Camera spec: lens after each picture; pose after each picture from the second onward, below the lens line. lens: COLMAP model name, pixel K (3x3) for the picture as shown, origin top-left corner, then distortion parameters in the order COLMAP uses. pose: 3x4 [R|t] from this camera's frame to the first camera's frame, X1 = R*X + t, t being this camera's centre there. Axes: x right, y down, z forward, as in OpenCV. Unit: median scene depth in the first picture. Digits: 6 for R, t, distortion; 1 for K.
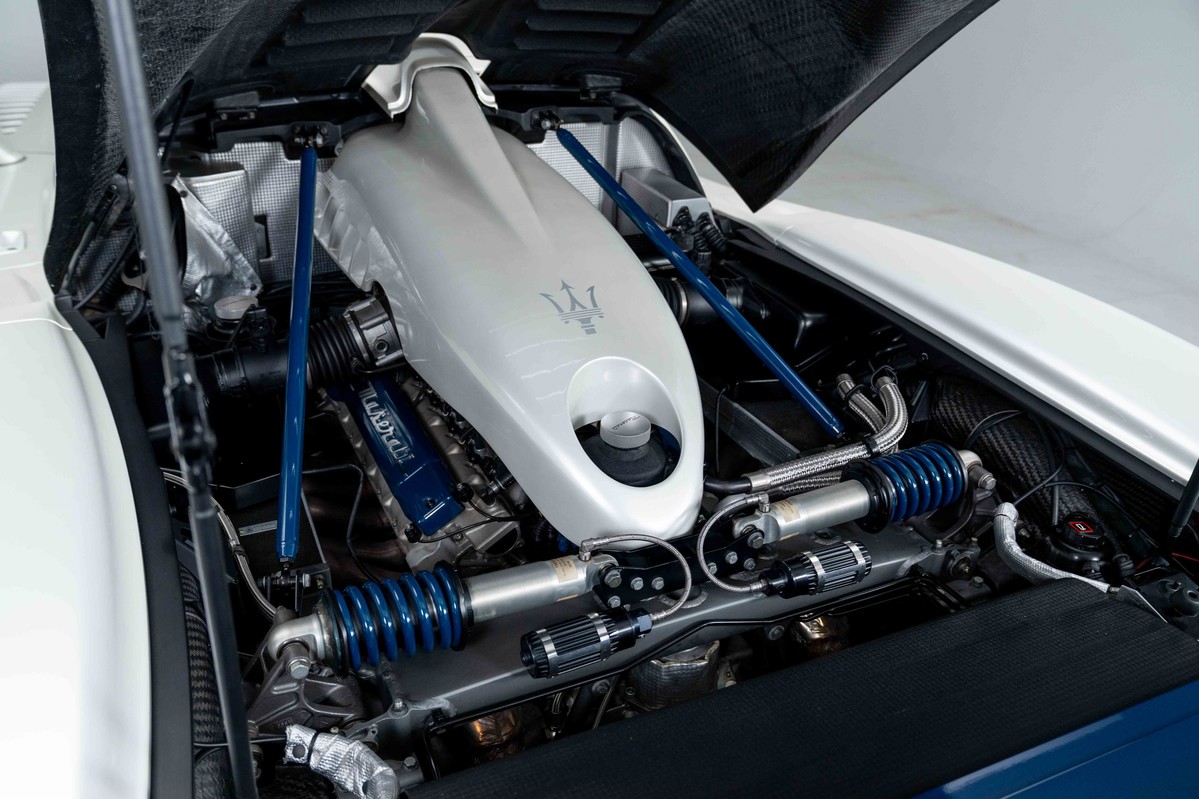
lens RADIAL K [[991.3, 0, 575.8], [0, 991.3, 404.1], [0, 0, 1]] dist [-0.013070, 0.009156]
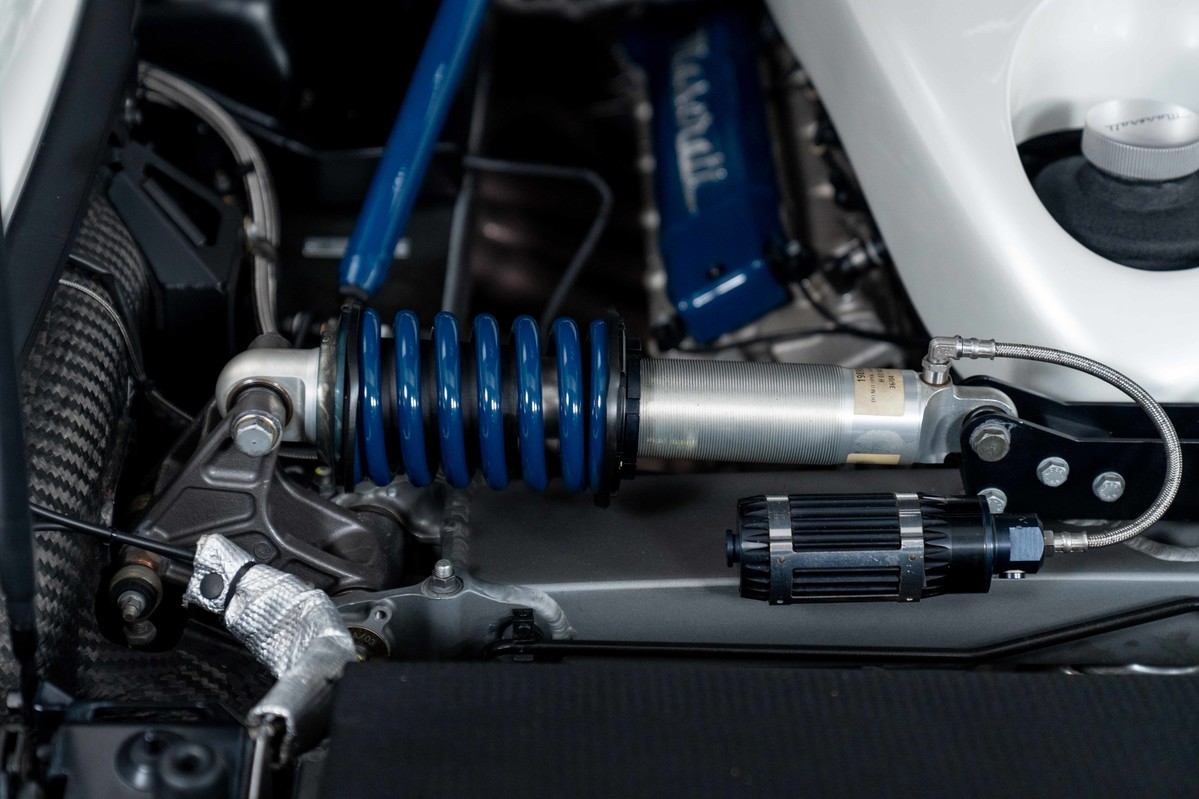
lens RADIAL K [[2616.2, 0, 551.6], [0, 2616.2, 401.8], [0, 0, 1]] dist [0.060345, 0.000000]
pose [[0.908460, 0.192271, -0.371123, 0.227800], [-0.184785, 0.981182, 0.055999, 0.106117], [0.374906, 0.017705, 0.926894, -0.096383]]
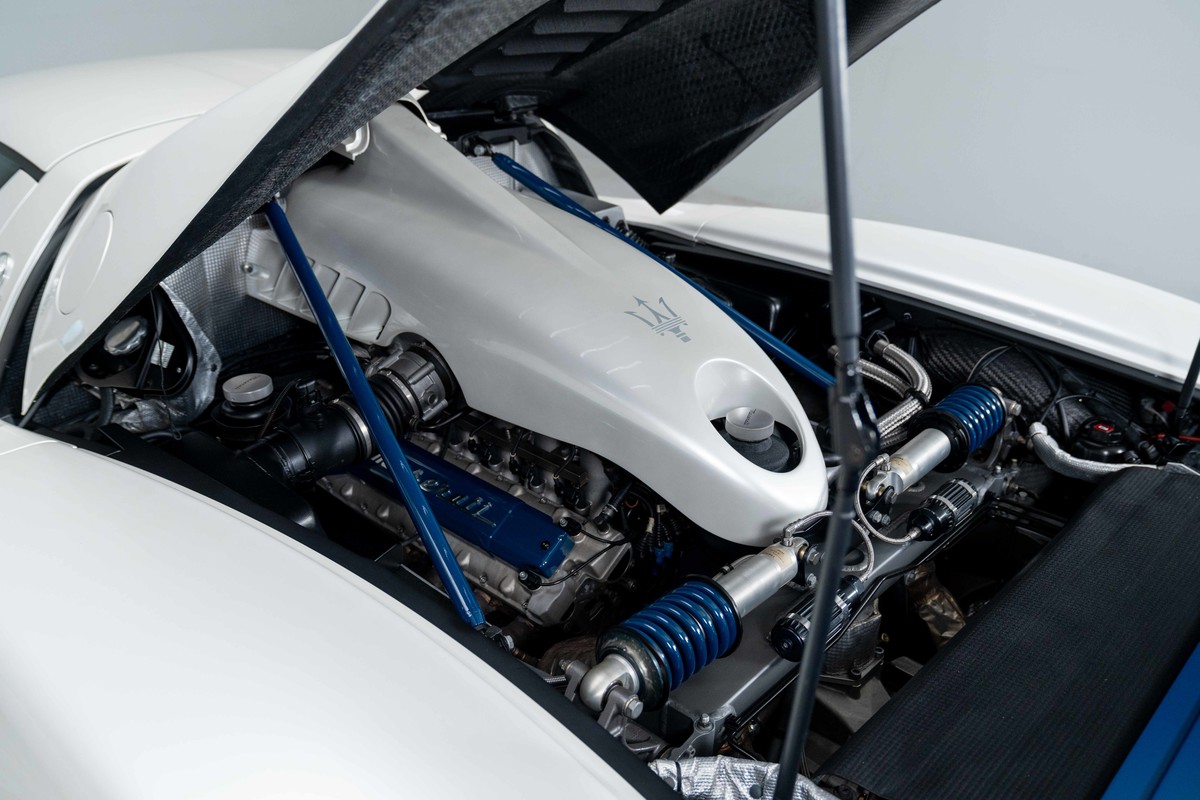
lens RADIAL K [[1080.7, 0, 603.8], [0, 1080.7, 396.1], [0, 0, 1]] dist [-0.000188, 0.012011]
pose [[0.918011, -0.187341, 0.349513, -0.437387], [0.200096, 0.979776, -0.000395, -0.029947], [-0.342371, 0.070299, 0.936931, -0.017366]]
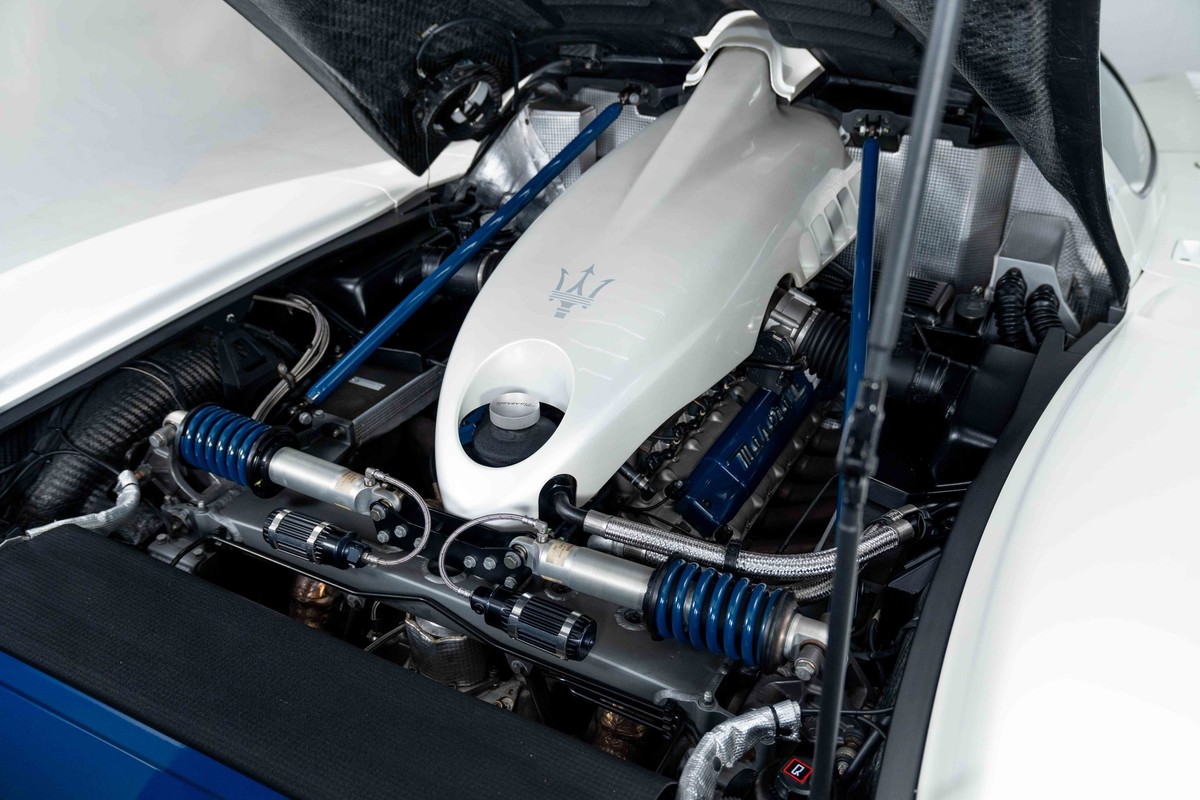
lens RADIAL K [[1054.0, 0, 592.3], [0, 1054.0, 402.3], [0, 0, 1]] dist [0.004027, -0.005002]
pose [[0.602225, 0.370272, -0.707265, 0.764501], [-0.364074, 0.915825, 0.169455, -0.172786], [0.710475, 0.155446, 0.686339, 0.290525]]
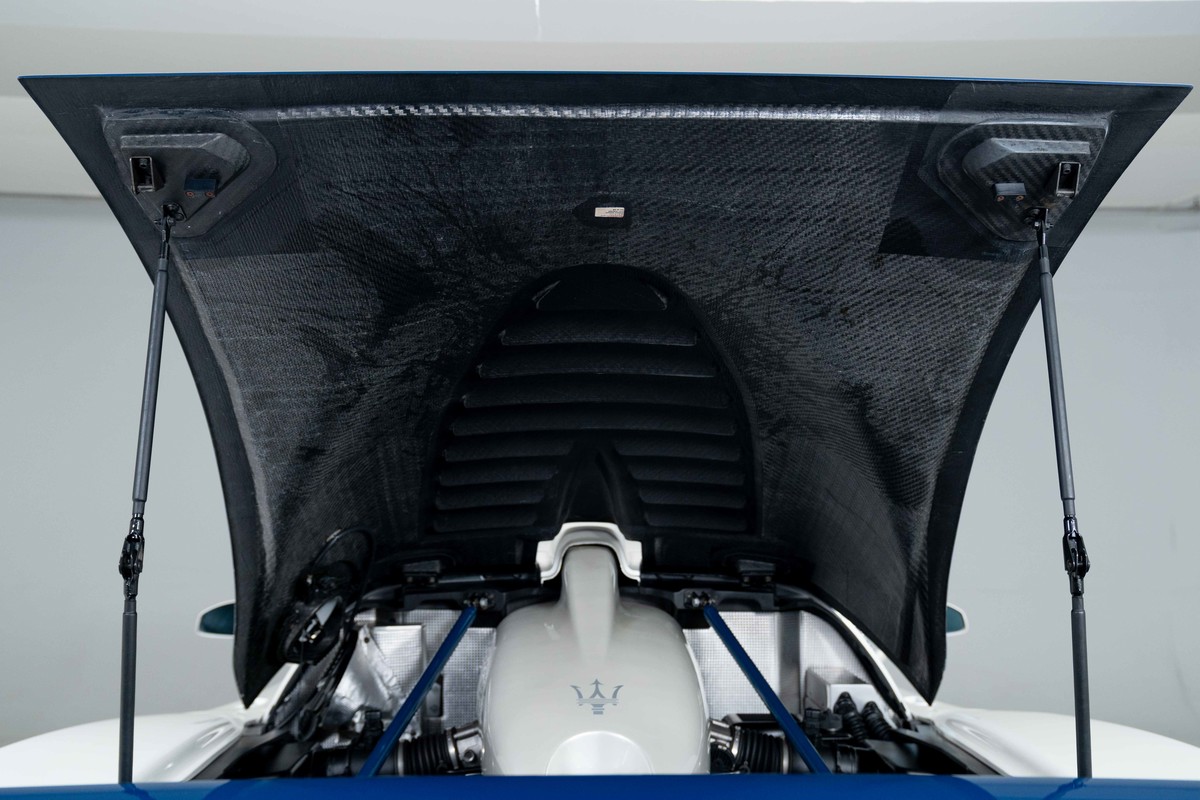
lens RADIAL K [[1333.3, 0, 601.0], [0, 1333.3, 392.5], [0, 0, 1]] dist [0.011436, 0.000000]
pose [[0.918083, -0.069261, -0.390289, 0.593821], [-0.159495, 0.836846, -0.523689, 0.388851], [0.362883, 0.543039, 0.757248, -0.320417]]
